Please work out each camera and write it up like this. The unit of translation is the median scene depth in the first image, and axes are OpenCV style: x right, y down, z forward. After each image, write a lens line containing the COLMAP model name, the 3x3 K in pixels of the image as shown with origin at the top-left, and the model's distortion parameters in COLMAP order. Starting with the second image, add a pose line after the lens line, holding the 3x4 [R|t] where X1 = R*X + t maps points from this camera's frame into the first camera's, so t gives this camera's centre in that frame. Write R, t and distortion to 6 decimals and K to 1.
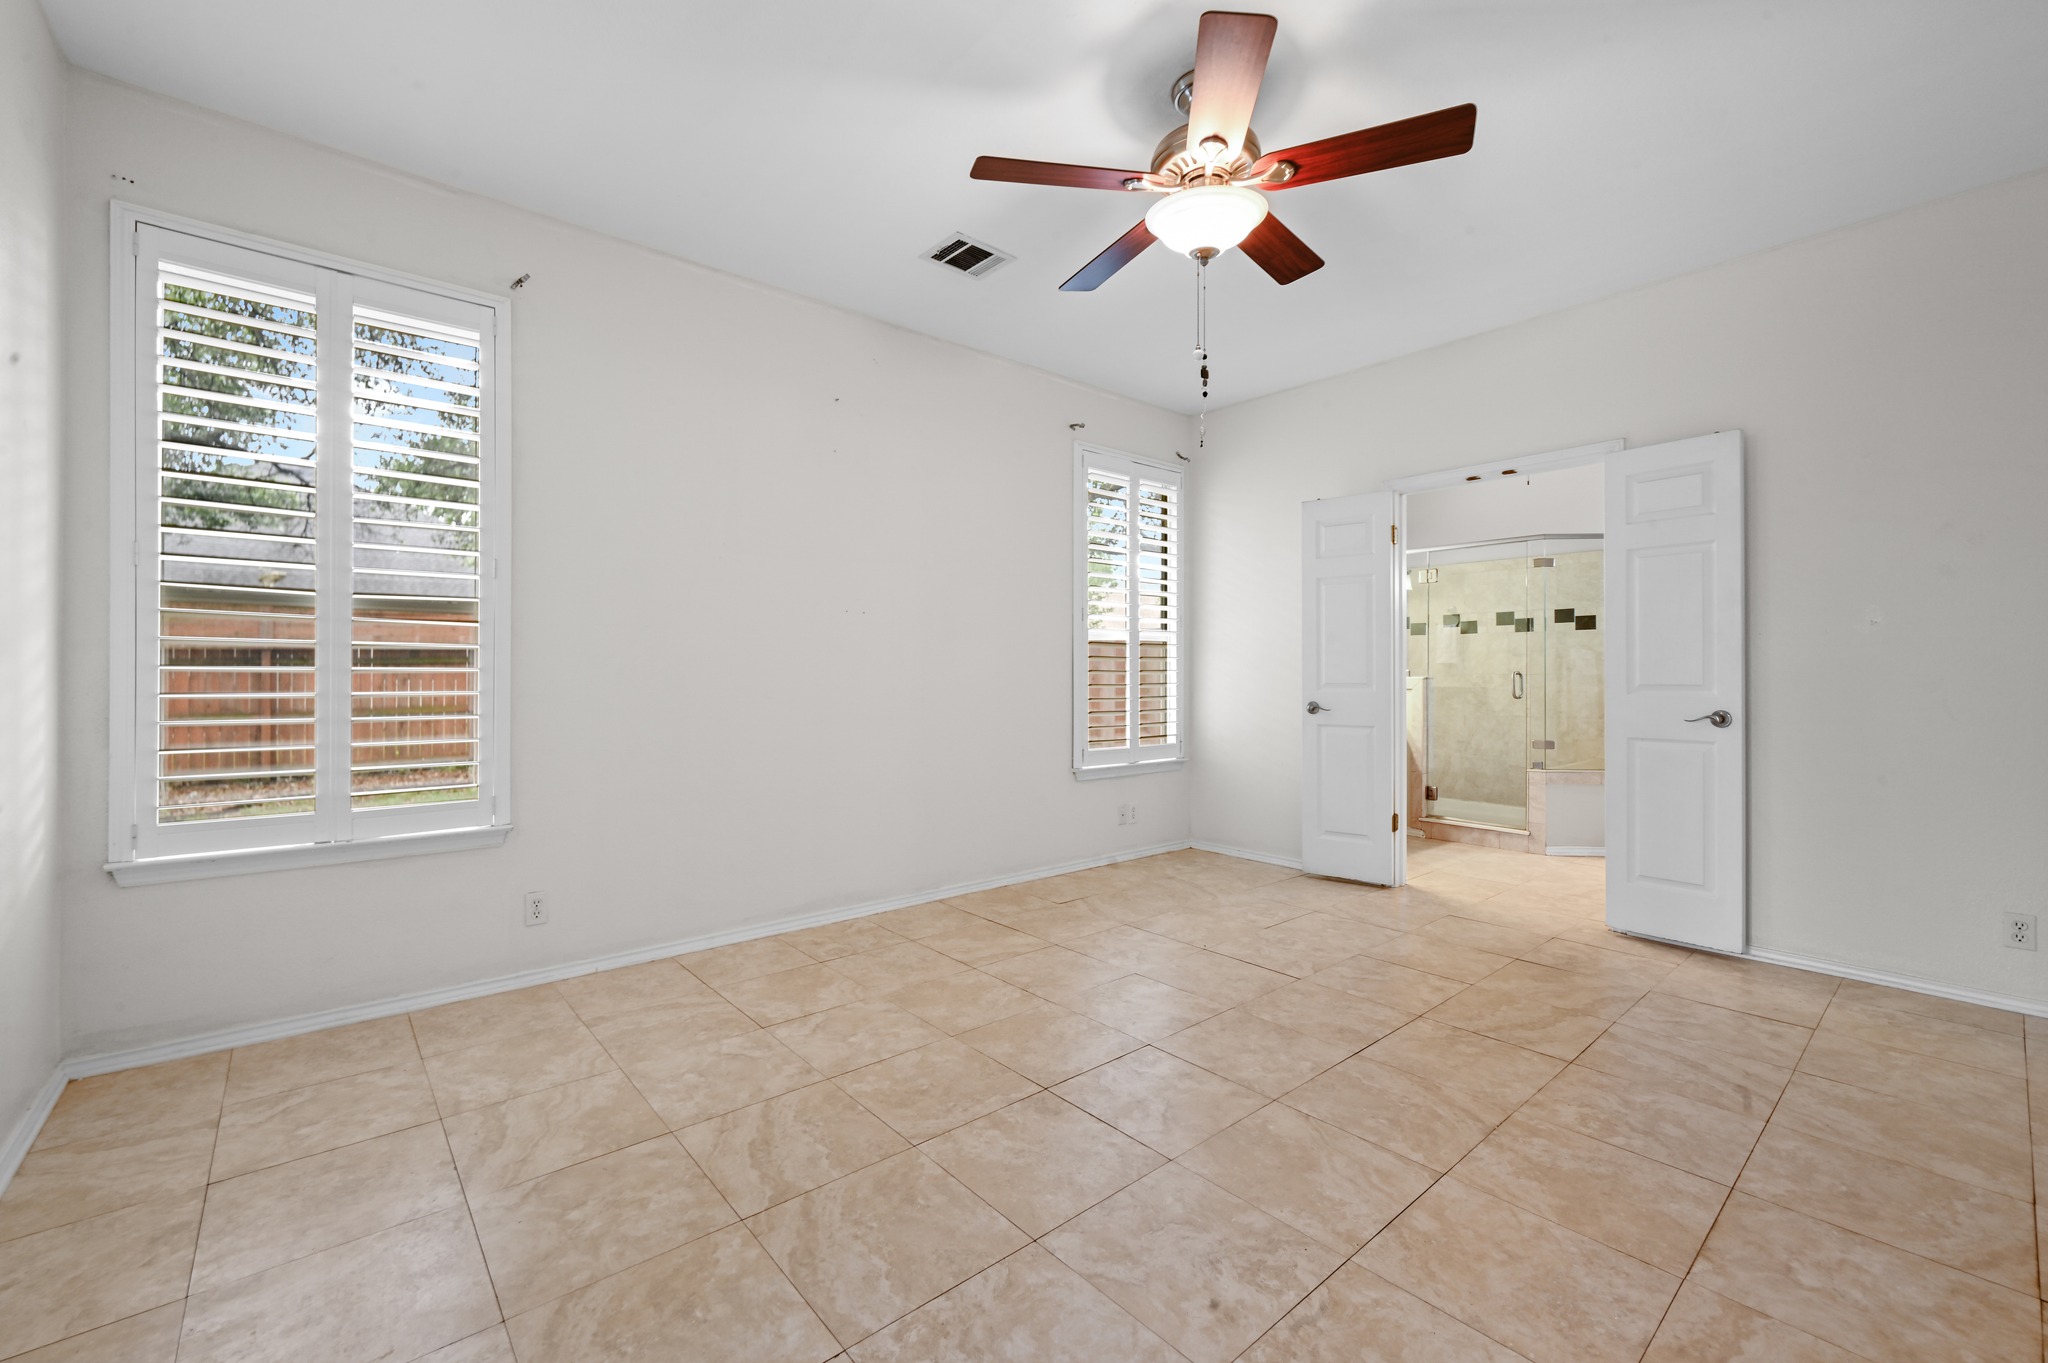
lens RADIAL K [[848.7, 0, 1007.1], [0, 848.7, 675.6], [0, 0, 1]] dist [0.000213, -0.002192]
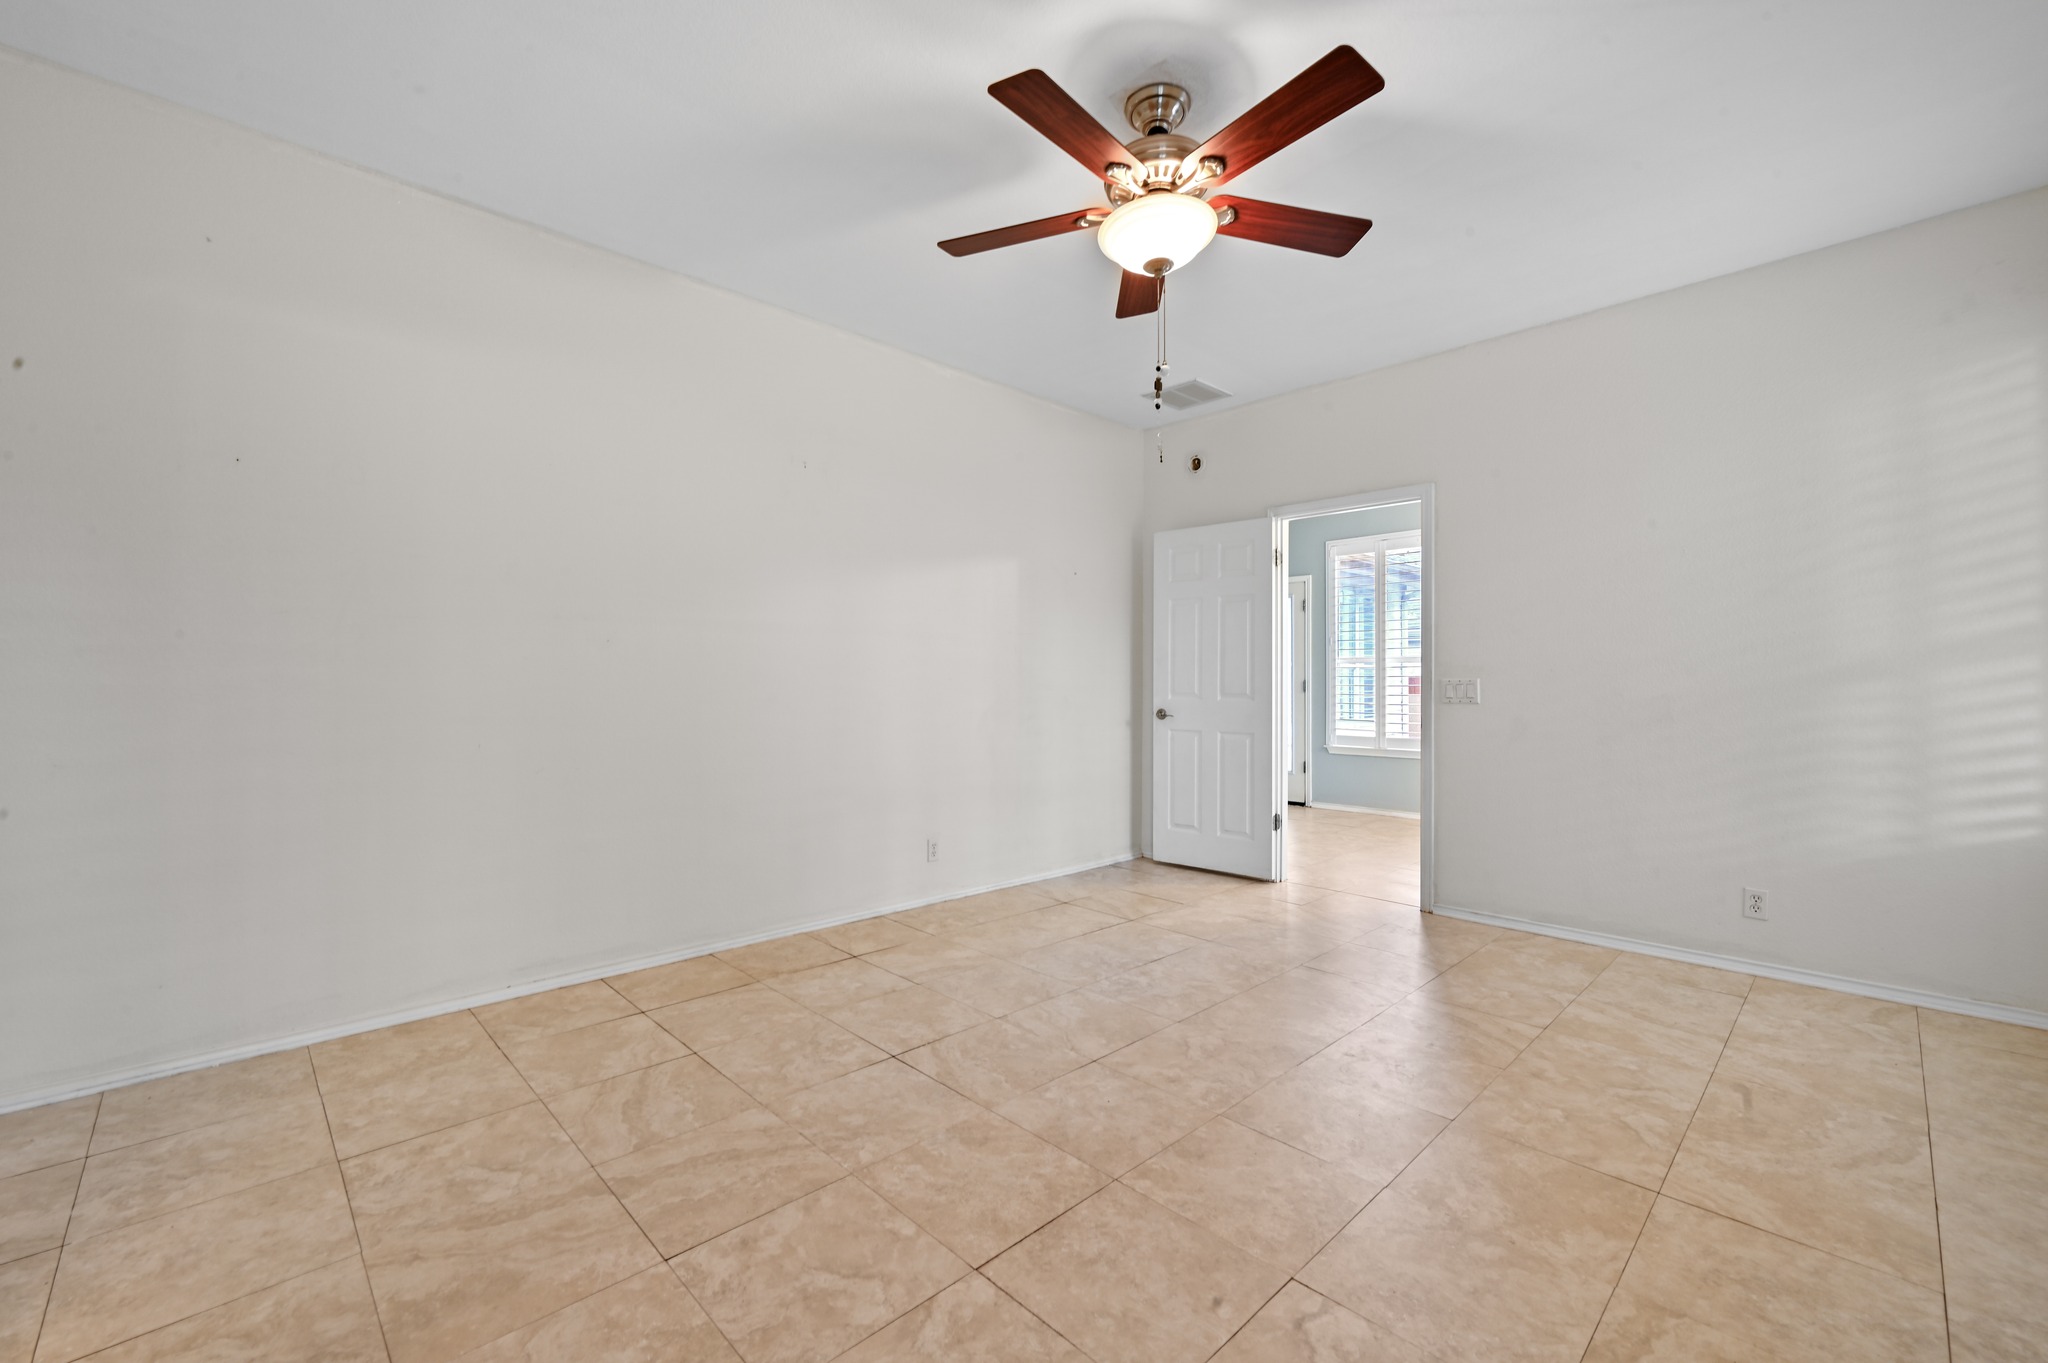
lens RADIAL K [[848.7, 0, 1020.5], [0, 848.7, 680.9], [0, 0, 1]] dist [0.000213, -0.002192]
pose [[-0.997151, -0.008314, -0.074968, 0.481549], [-0.008354, 0.999965, 0.000211, -0.006136], [0.074963, 0.000836, -0.997186, 2.031818]]
